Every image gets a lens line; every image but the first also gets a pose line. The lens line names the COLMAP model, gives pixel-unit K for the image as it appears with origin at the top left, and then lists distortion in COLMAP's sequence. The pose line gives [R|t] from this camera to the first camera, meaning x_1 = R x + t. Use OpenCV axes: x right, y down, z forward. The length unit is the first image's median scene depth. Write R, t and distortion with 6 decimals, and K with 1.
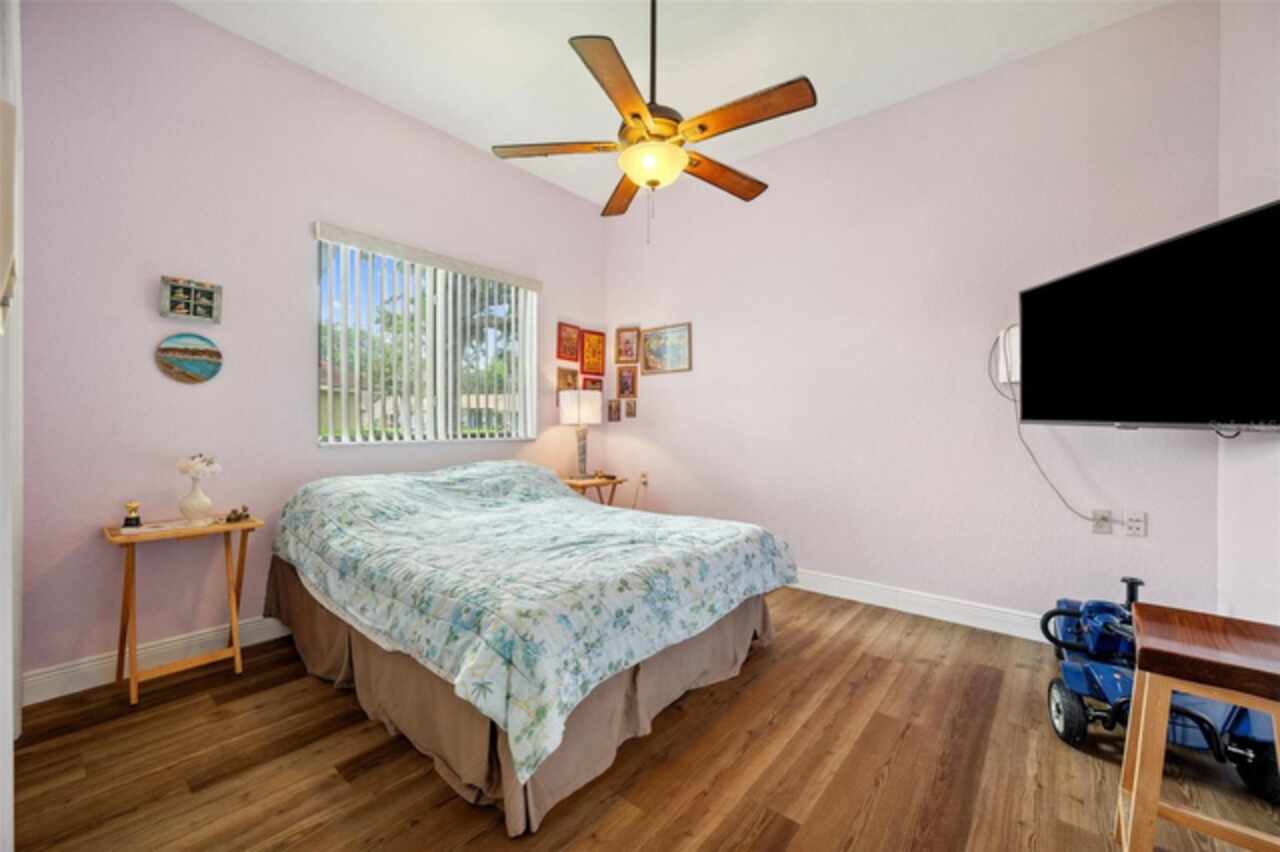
lens RADIAL K [[510.3, 0, 633.0], [0, 510.3, 422.9], [0, 0, 1]] dist [-0.000842, 0.000065]
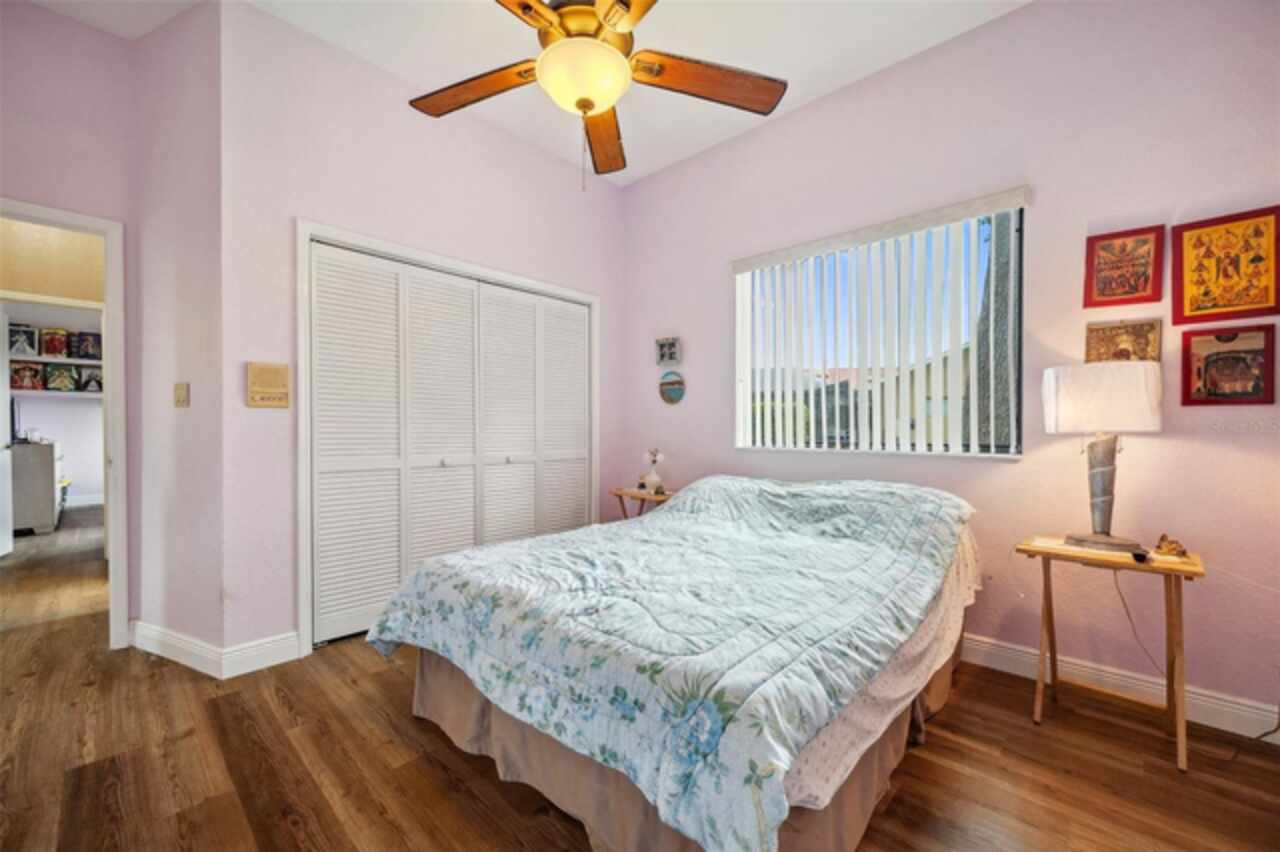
lens RADIAL K [[510.3, 0, 644.4], [0, 510.3, 424.5], [0, 0, 1]] dist [-0.000842, 0.000065]
pose [[-0.056740, -0.006632, -0.998367, 0.702282], [-0.002111, 0.999976, -0.006523, -0.003028], [0.998387, 0.001738, -0.056752, 1.005143]]
